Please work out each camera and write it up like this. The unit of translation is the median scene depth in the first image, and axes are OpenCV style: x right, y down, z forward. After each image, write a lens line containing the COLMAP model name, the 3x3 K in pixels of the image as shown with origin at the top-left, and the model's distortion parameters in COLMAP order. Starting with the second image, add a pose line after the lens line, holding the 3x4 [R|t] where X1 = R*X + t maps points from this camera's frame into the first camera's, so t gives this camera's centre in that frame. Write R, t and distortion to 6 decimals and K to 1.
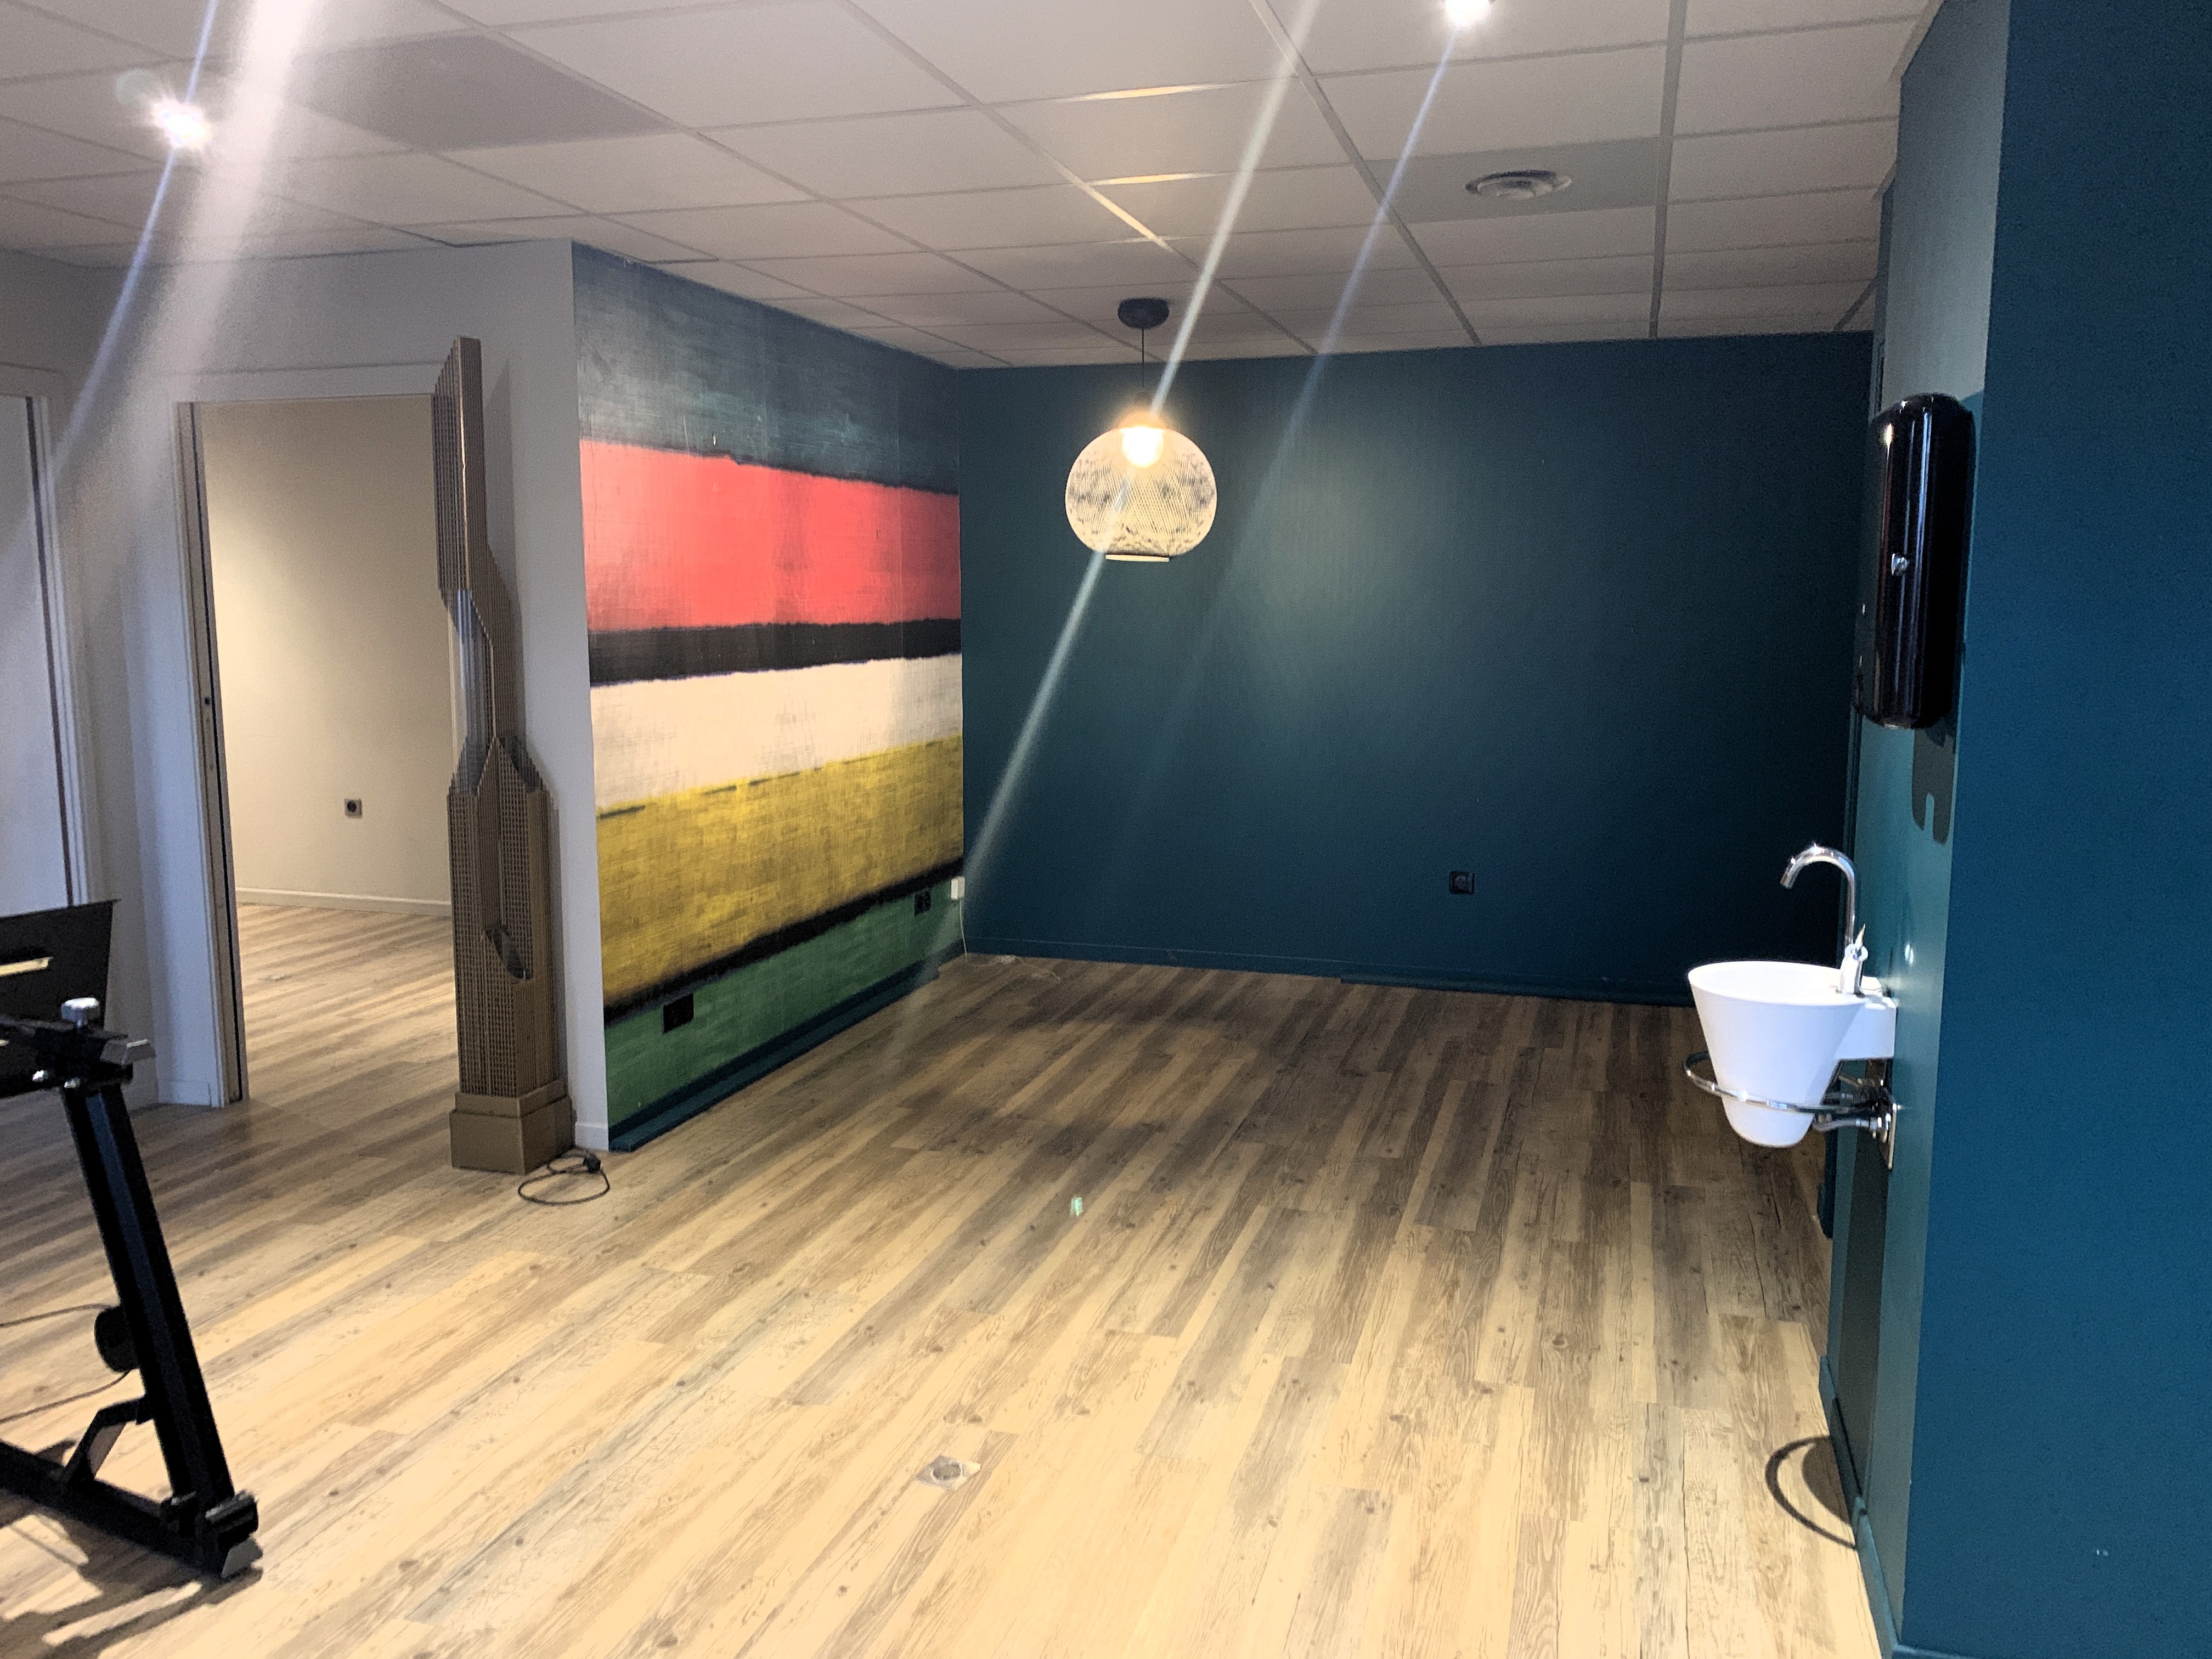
lens RADIAL K [[1703.6, 0, 1105.9], [0, 1703.6, 820.8], [0, 0, 1]] dist [0.085652, -0.040384]
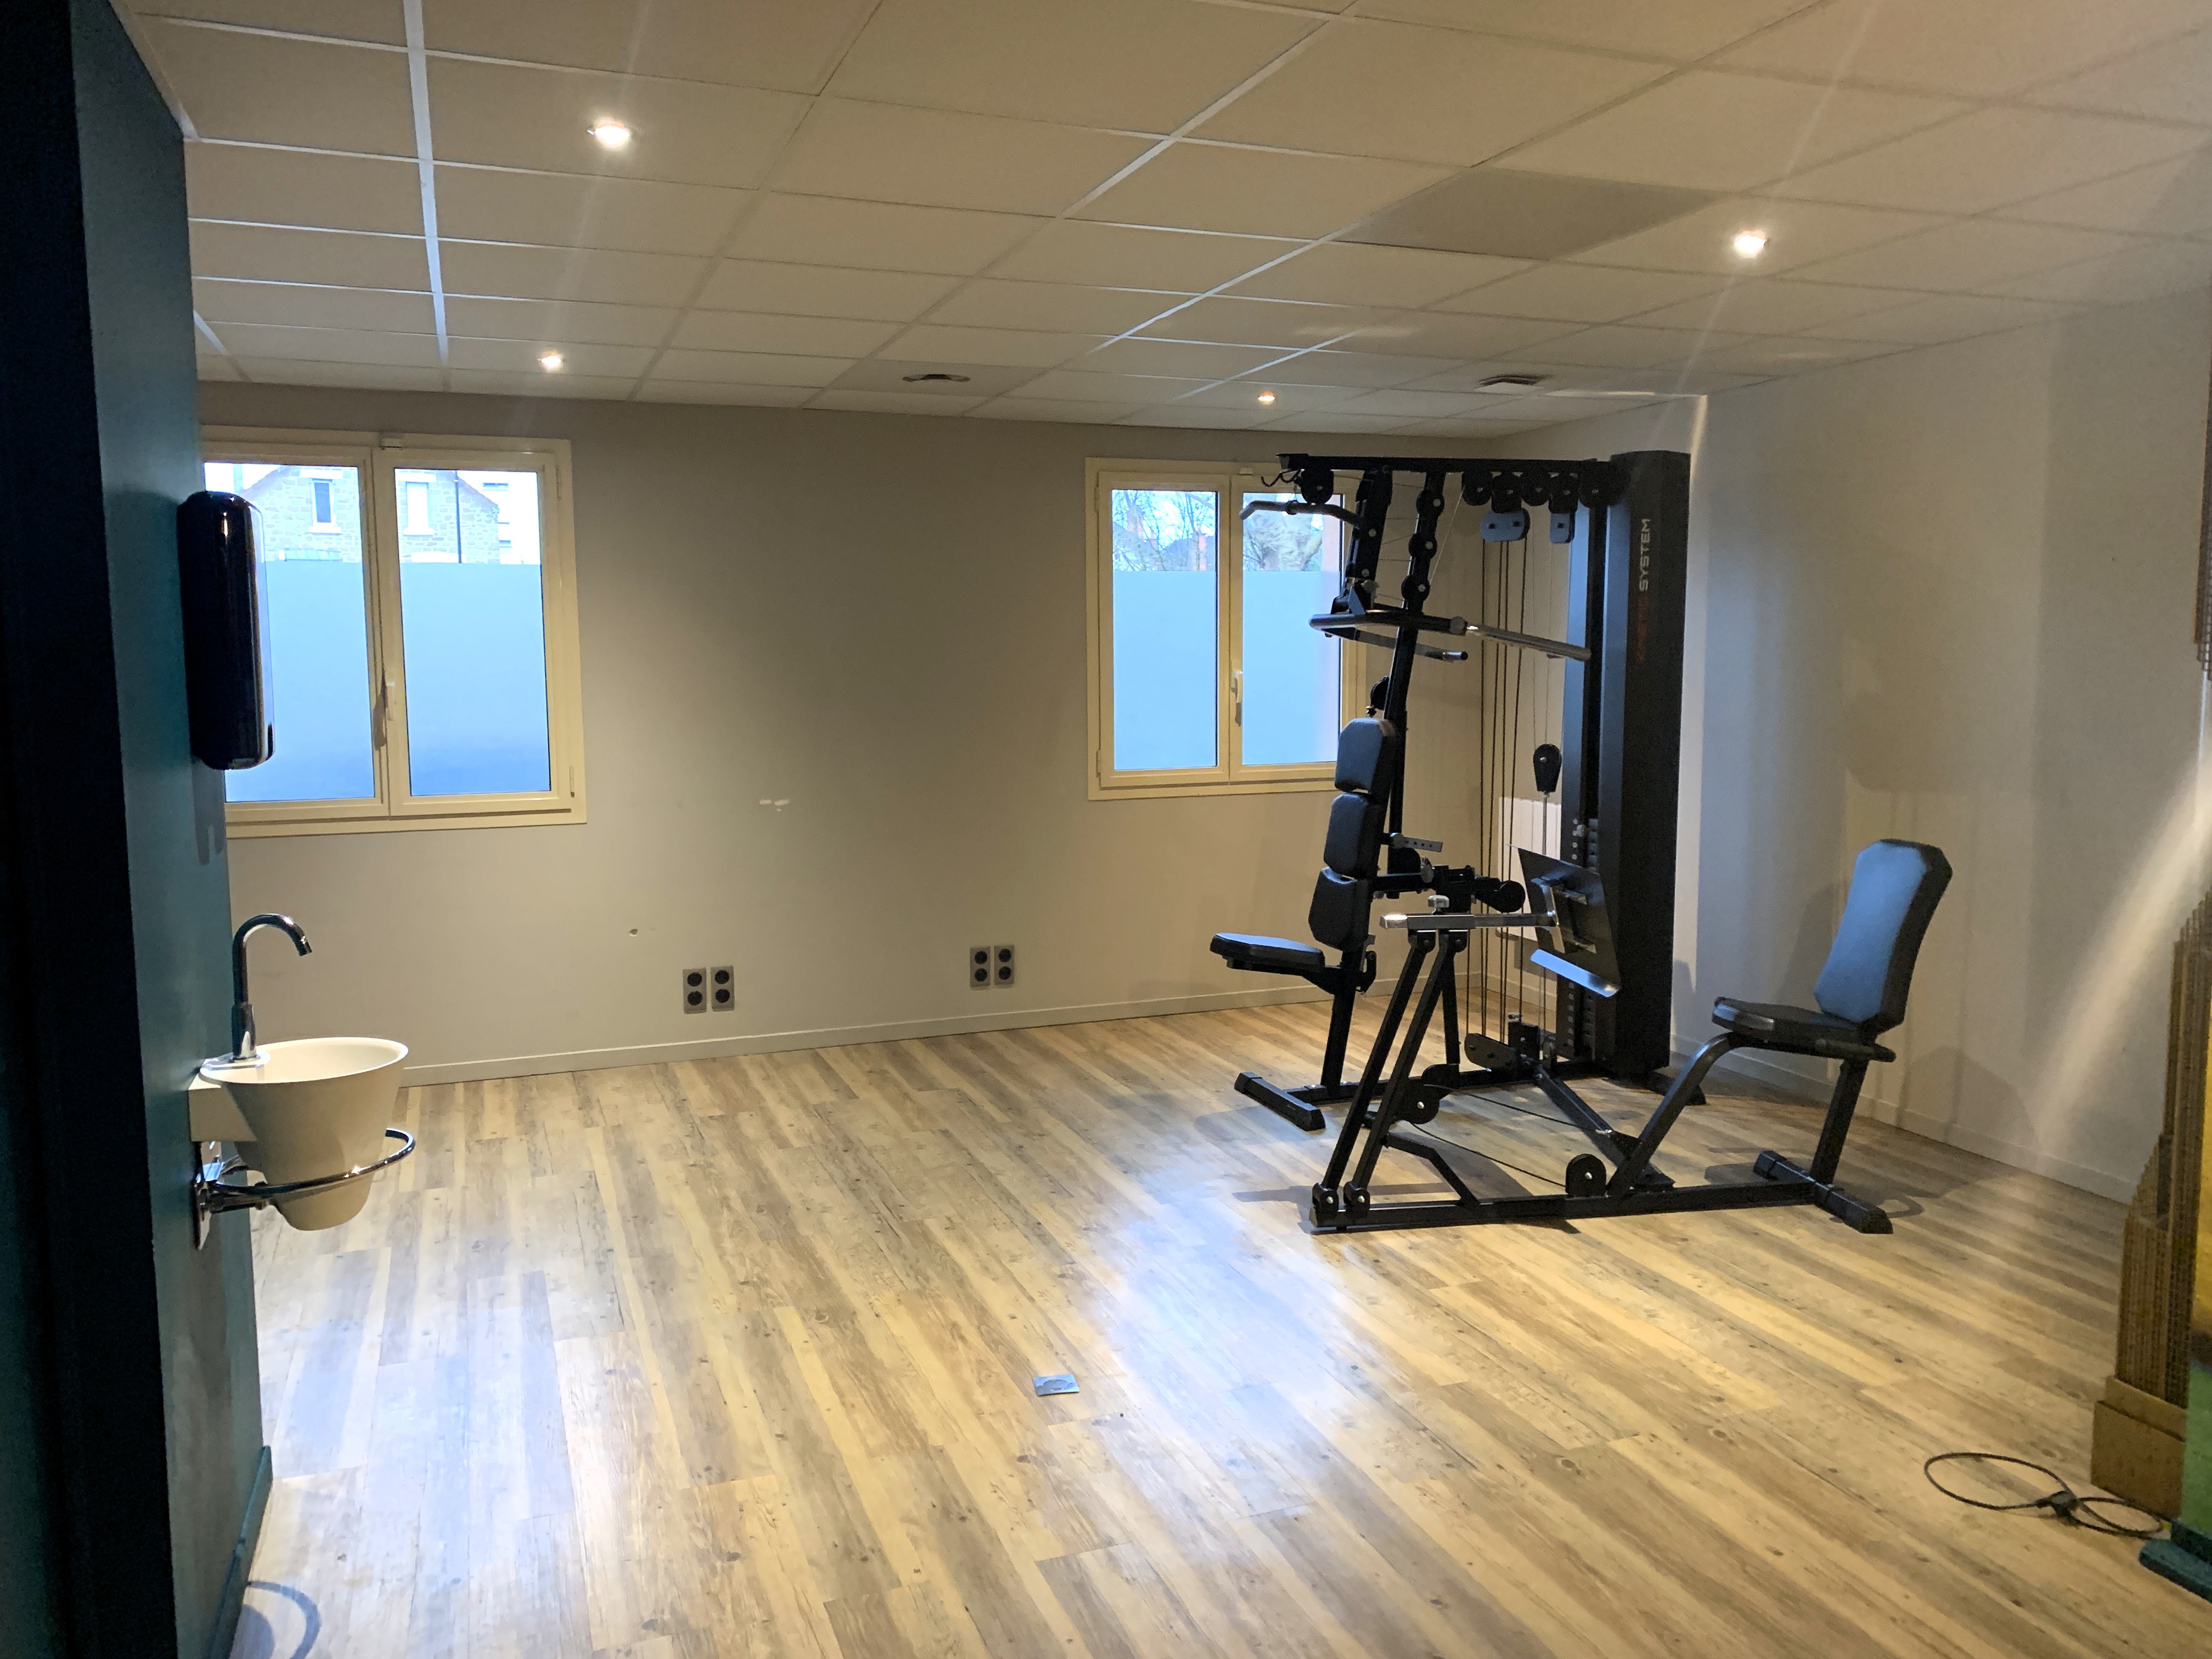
lens RADIAL K [[1703.6, 0, 1096.1], [0, 1703.6, 829.2], [0, 0, 1]] dist [0.085652, -0.040384]
pose [[-0.797084, 0.070981, -0.599682, 0.445661], [-0.073954, 0.974118, 0.213599, -0.197693], [0.599322, 0.214606, -0.771205, 1.441246]]
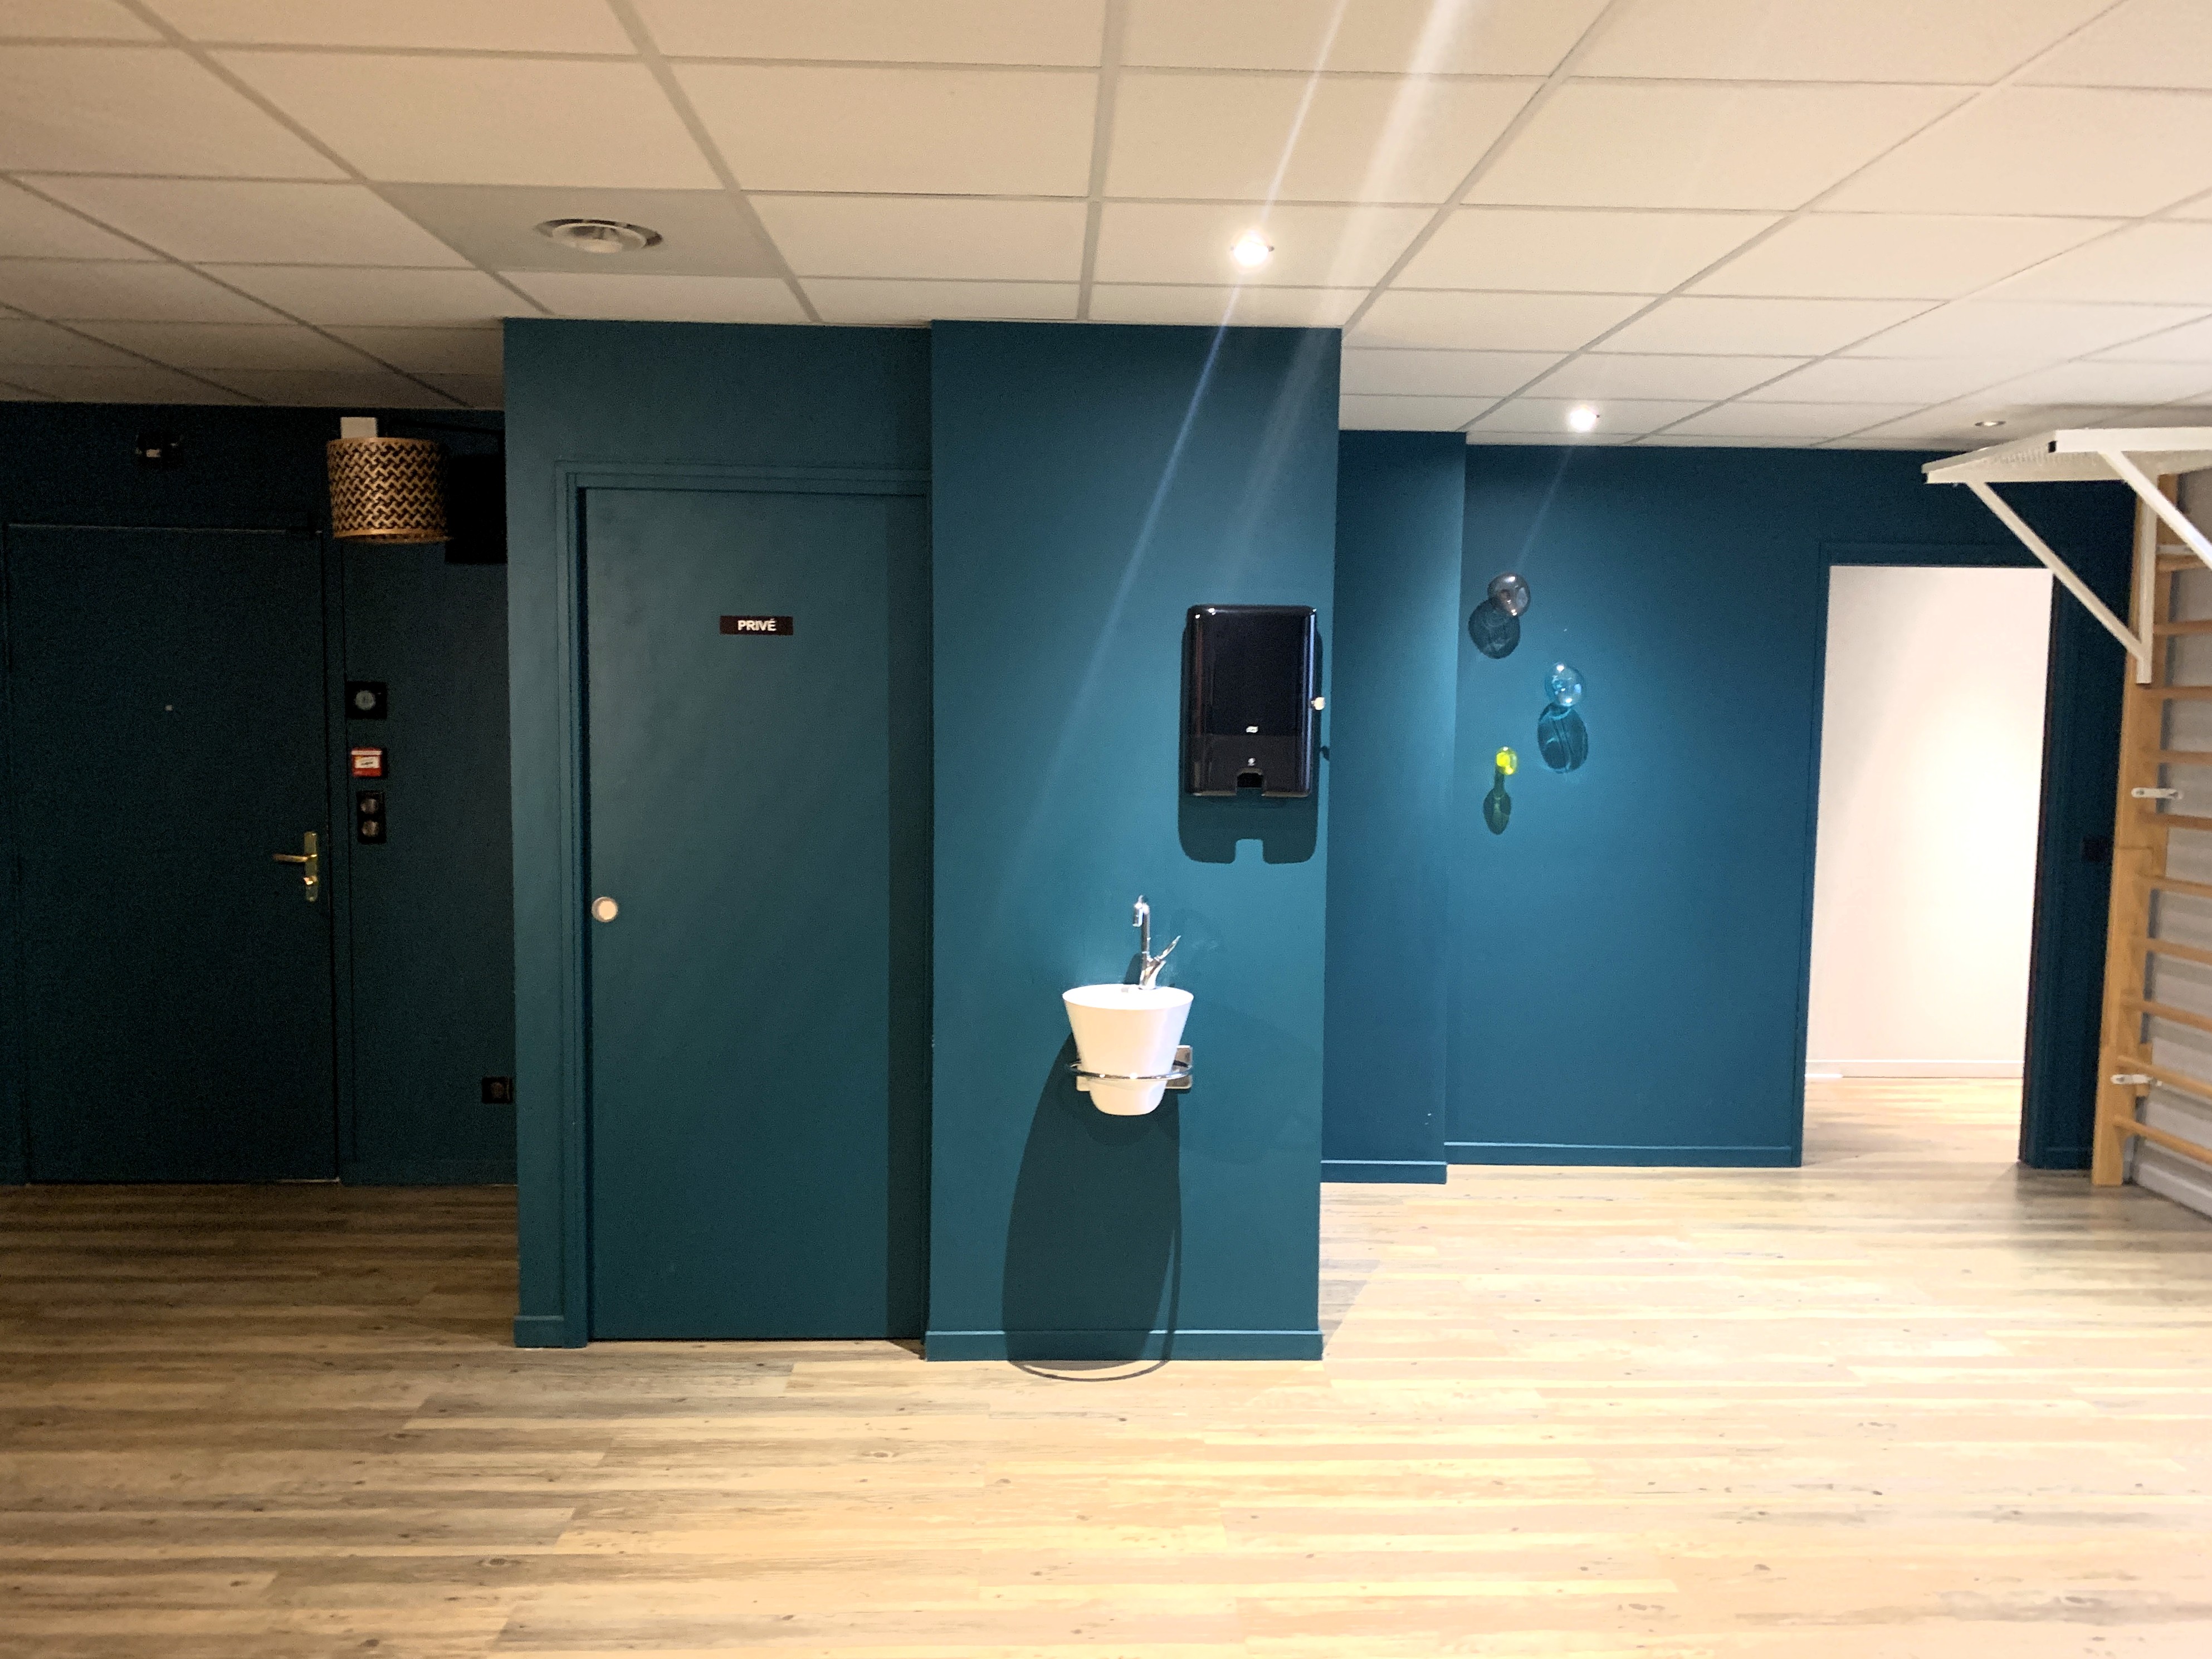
lens RADIAL K [[1703.7, 0, 1108.6], [0, 1703.7, 836.1], [0, 0, 1]] dist [0.085652, -0.040384]
pose [[-0.333239, -0.078431, 0.939575, -0.640196], [0.114447, 0.985800, 0.122881, -0.149144], [-0.935871, 0.148480, -0.319531, 1.039997]]
